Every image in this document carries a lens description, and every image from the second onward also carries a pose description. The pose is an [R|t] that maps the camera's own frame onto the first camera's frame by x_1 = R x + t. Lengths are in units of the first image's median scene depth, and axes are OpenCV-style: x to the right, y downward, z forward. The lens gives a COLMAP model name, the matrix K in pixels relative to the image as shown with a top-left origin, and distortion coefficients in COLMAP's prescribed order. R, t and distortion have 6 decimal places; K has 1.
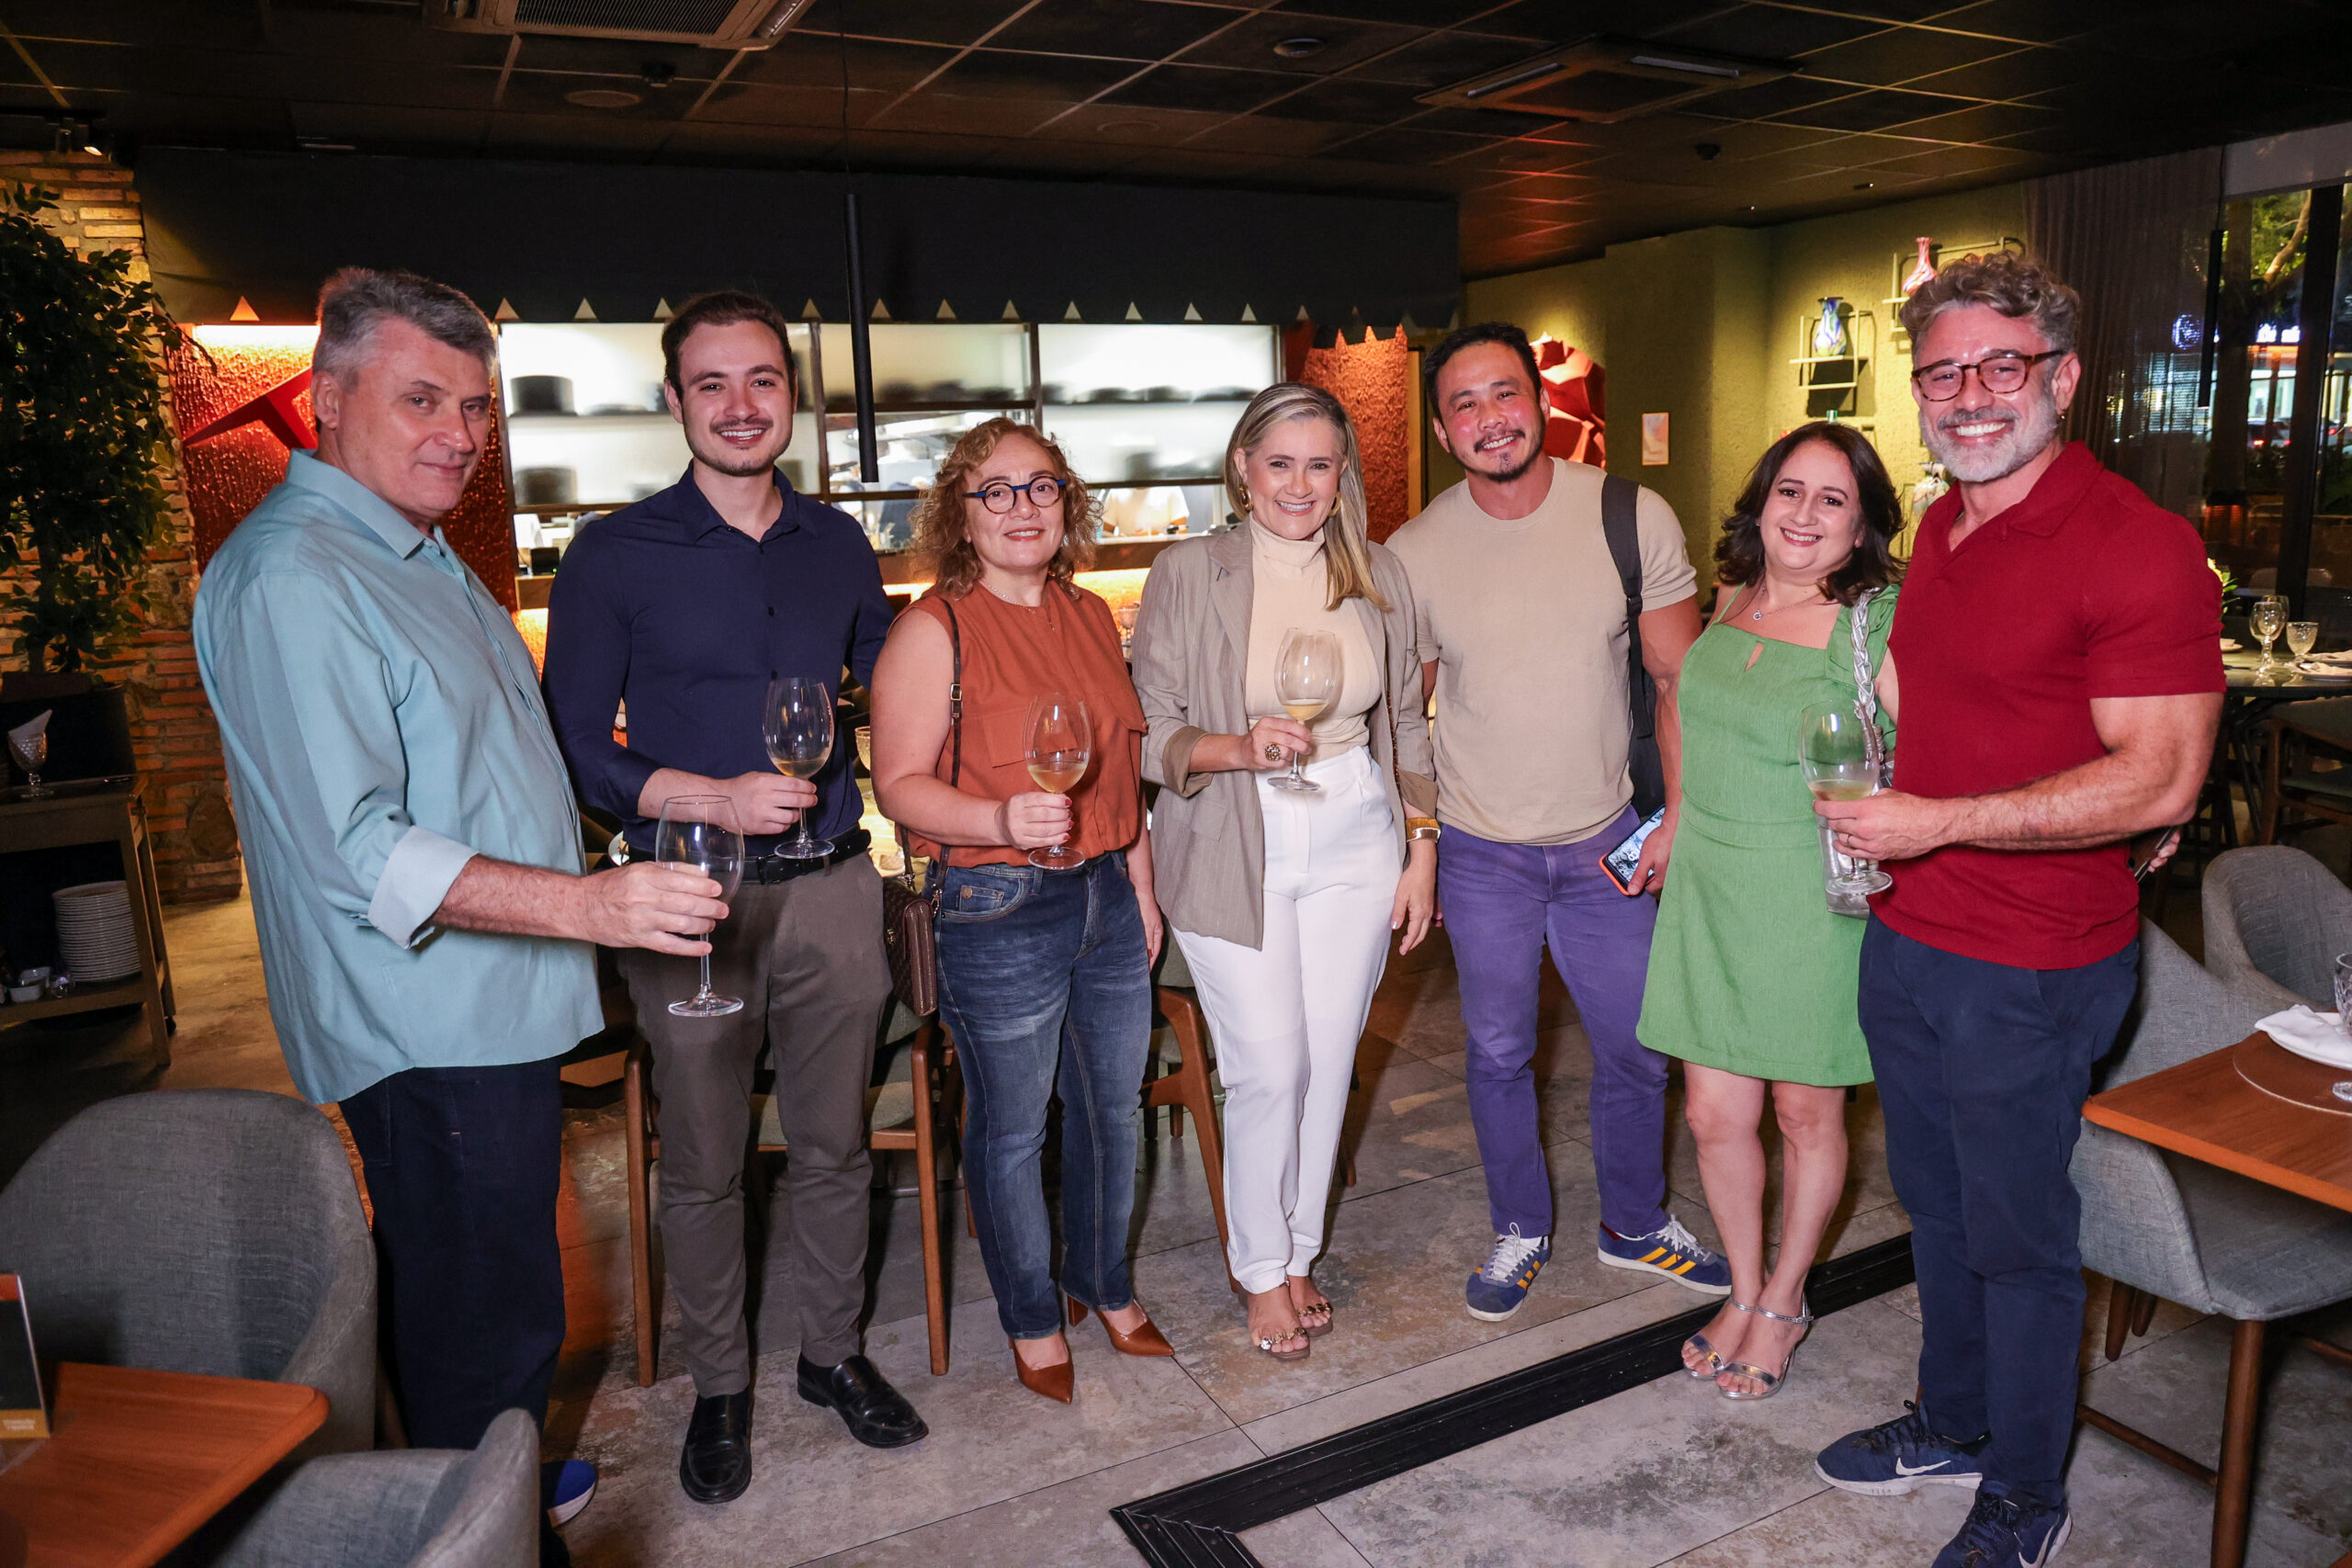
lens RADIAL K [[1592.6, 0, 1176.0], [0, 1592.6, 784.0], [0, 0, 1]] dist [0.102417, 0.001895]
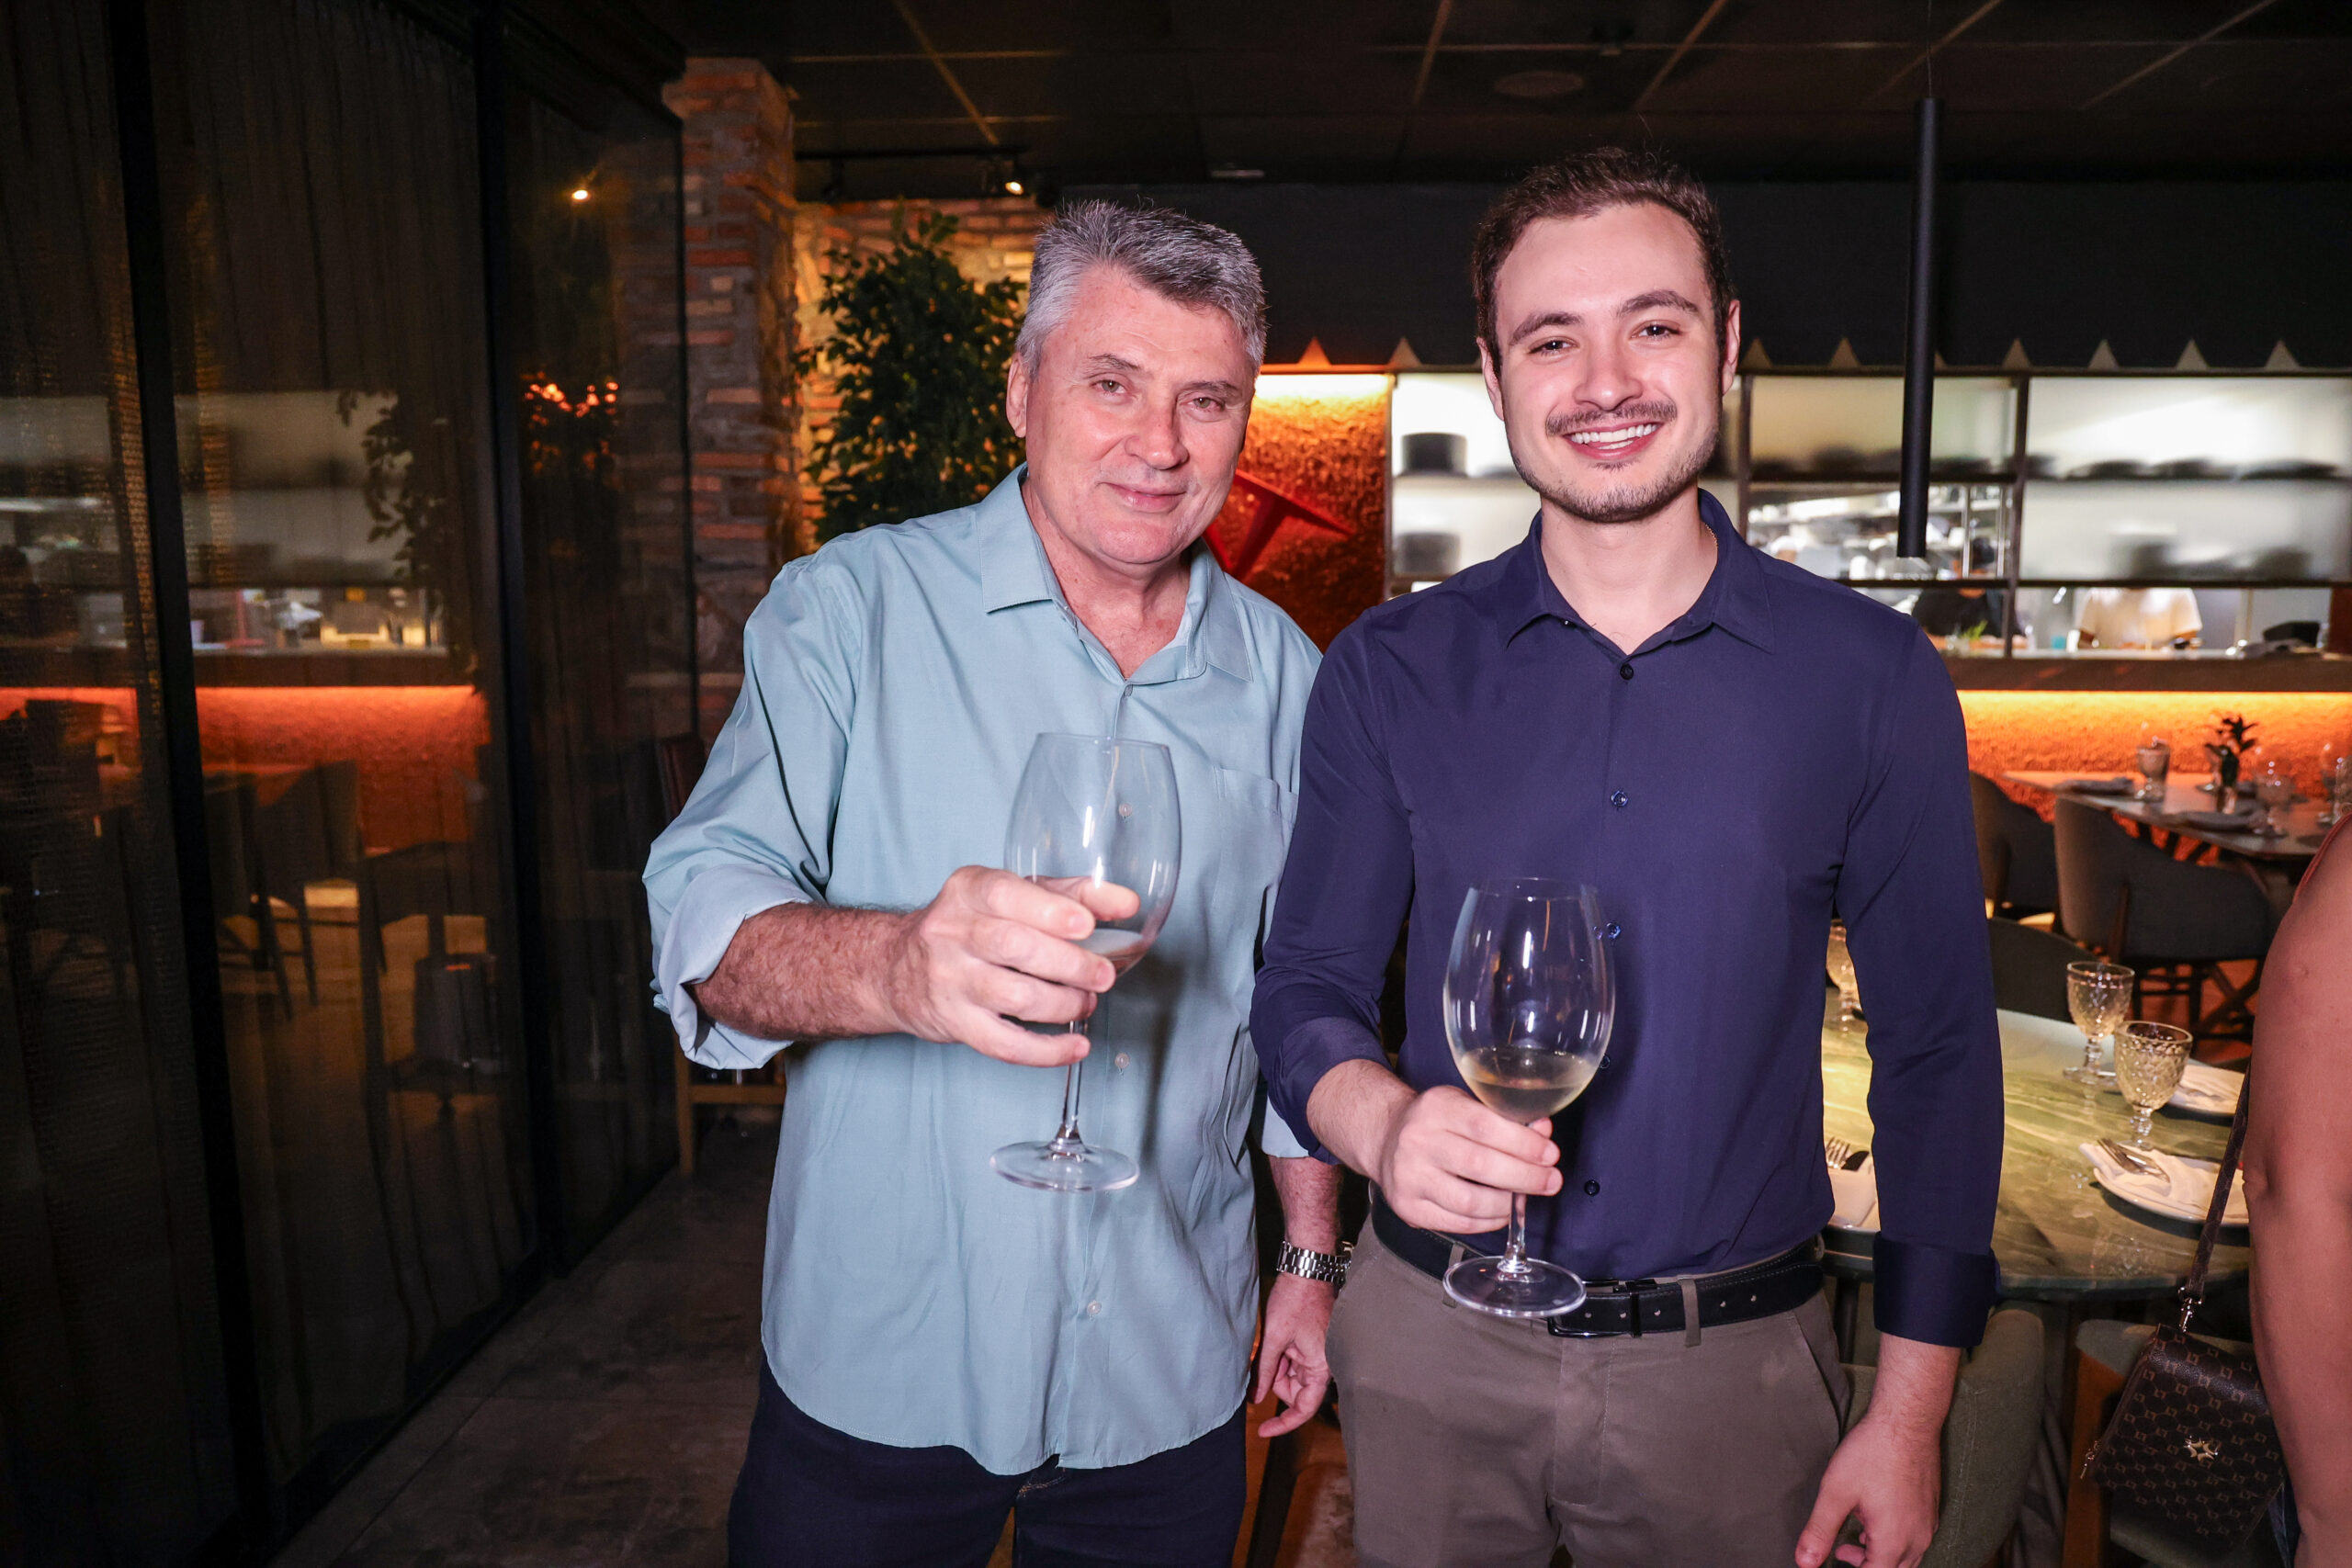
lens RADIAL K [[1727.0, 0, 1176.0], [0, 1727.0, 784.0], [0, 0, 1]] dist [-0.011832, -0.001953]
pose [[0.865910, 0.112868, -0.487299, -0.041953], [-0.140258, 0.989914, -0.019949, -0.030084], [0.480133, 0.085622, 0.873007, 0.183969]]
